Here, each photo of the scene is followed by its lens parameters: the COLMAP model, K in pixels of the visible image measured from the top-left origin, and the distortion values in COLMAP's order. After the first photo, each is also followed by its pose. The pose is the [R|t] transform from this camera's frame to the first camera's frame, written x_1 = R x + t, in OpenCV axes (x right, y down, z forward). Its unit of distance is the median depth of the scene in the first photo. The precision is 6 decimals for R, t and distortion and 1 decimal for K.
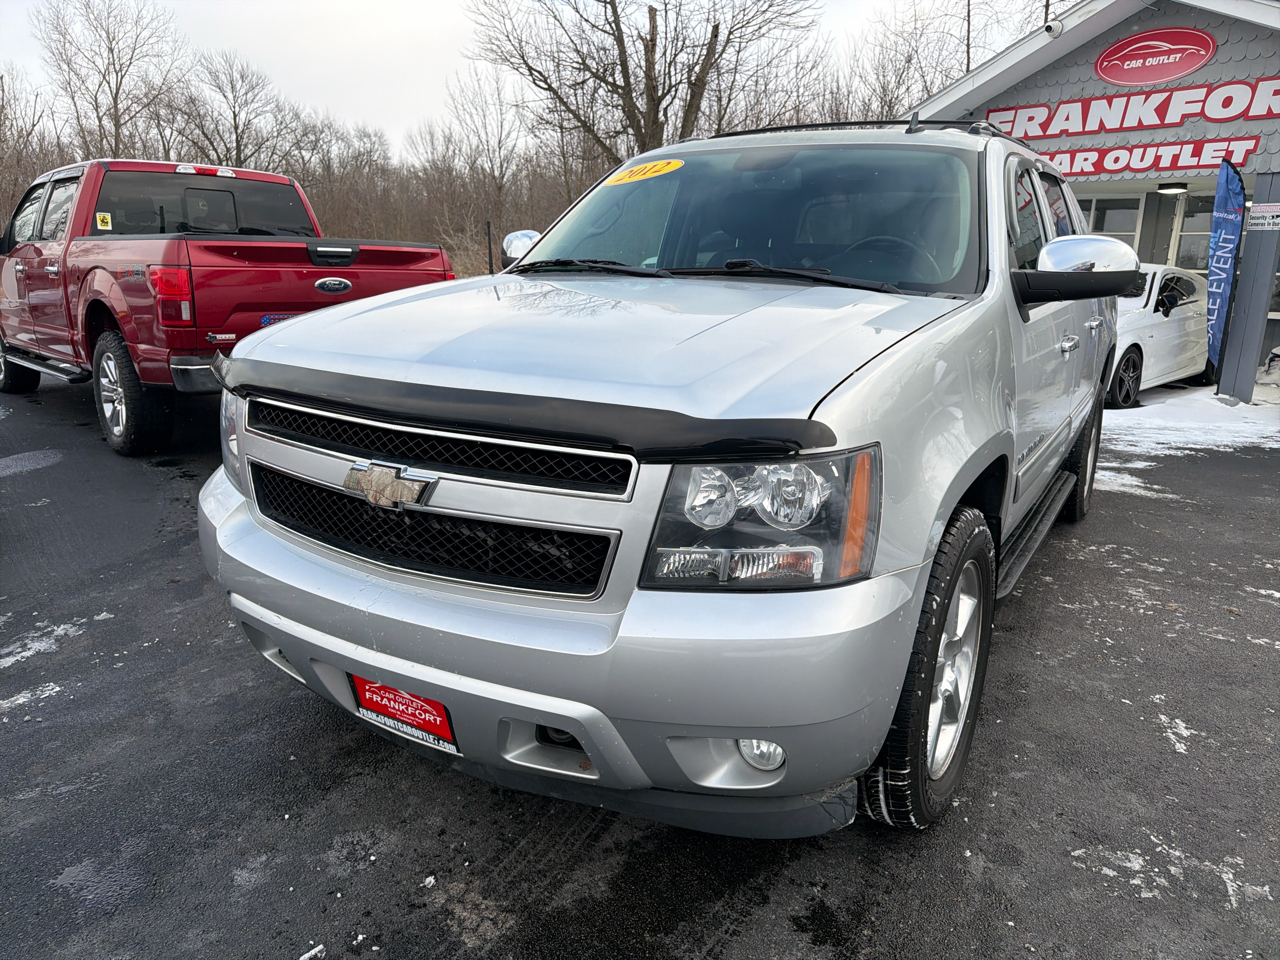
lens RADIAL K [[926.0, 0, 654.5], [0, 926.0, 476.2], [0, 0, 1]] dist [-0.000517, -0.004582]
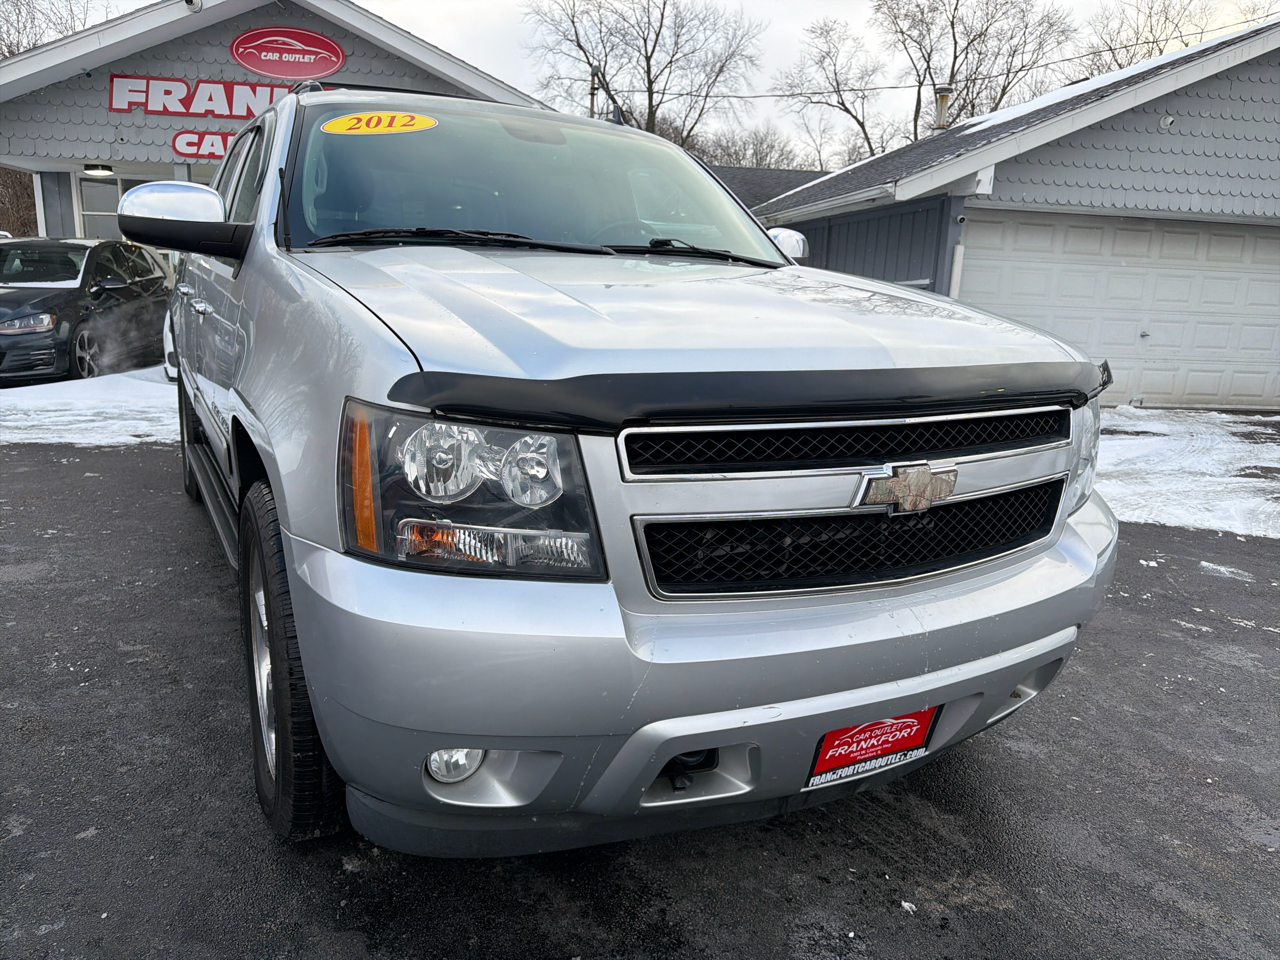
lens RADIAL K [[889.7, 0, 662.1], [0, 889.7, 478.9], [0, 0, 1]] dist [0.019855, -0.022285]
pose [[0.495478, -0.196507, 0.846101, -0.310779], [0.176076, 0.976574, 0.123699, -0.039910], [-0.850587, 0.087688, 0.518471, 0.212455]]
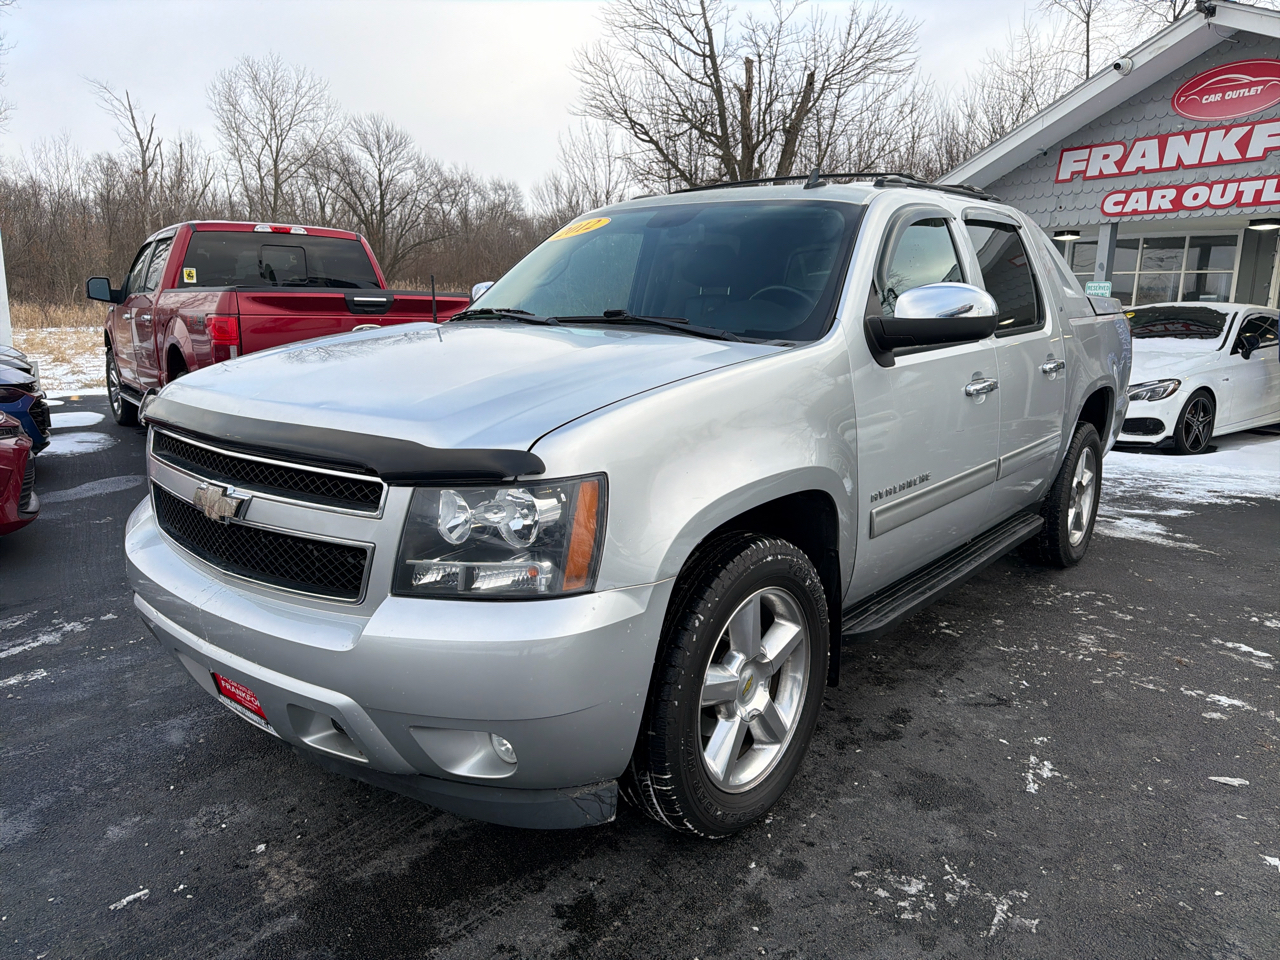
lens RADIAL K [[921.6, 0, 640.9], [0, 921.6, 475.1], [0, 0, 1]] dist [0.016449, -0.025560]
pose [[0.989023, 0.018544, -0.146590, 0.115305], [-0.025090, 0.998763, -0.042930, 0.003631], [0.145613, 0.046137, 0.988265, -0.026261]]
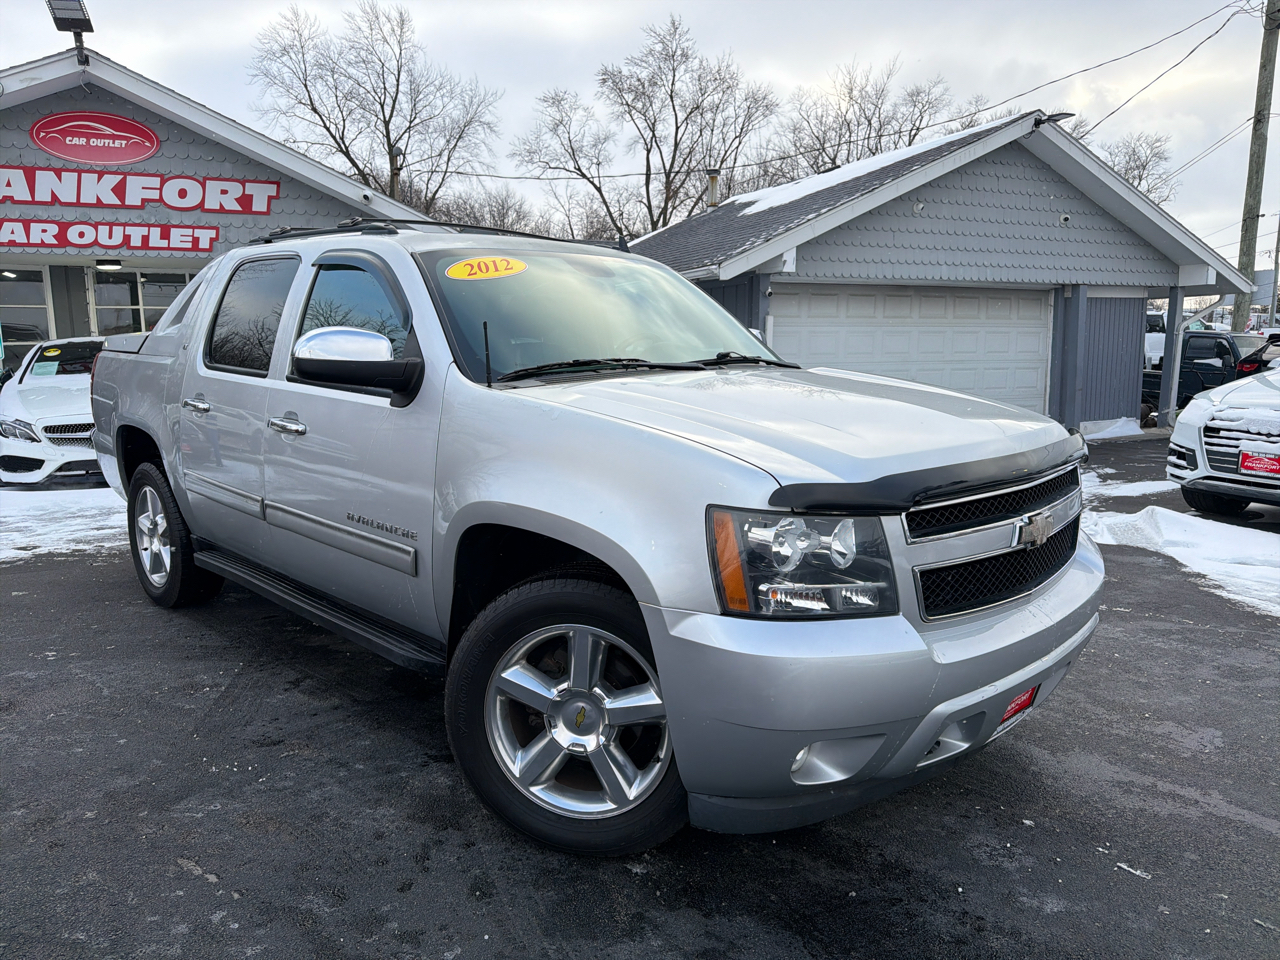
lens RADIAL K [[884.6, 0, 643.9], [0, 884.6, 484.9], [0, 0, 1]] dist [0.023136, -0.027599]
pose [[0.255196, -0.182174, 0.949572, -0.452956], [0.230197, 0.965298, 0.123326, -0.094205], [-0.939087, 0.187116, 0.288276, 0.320069]]
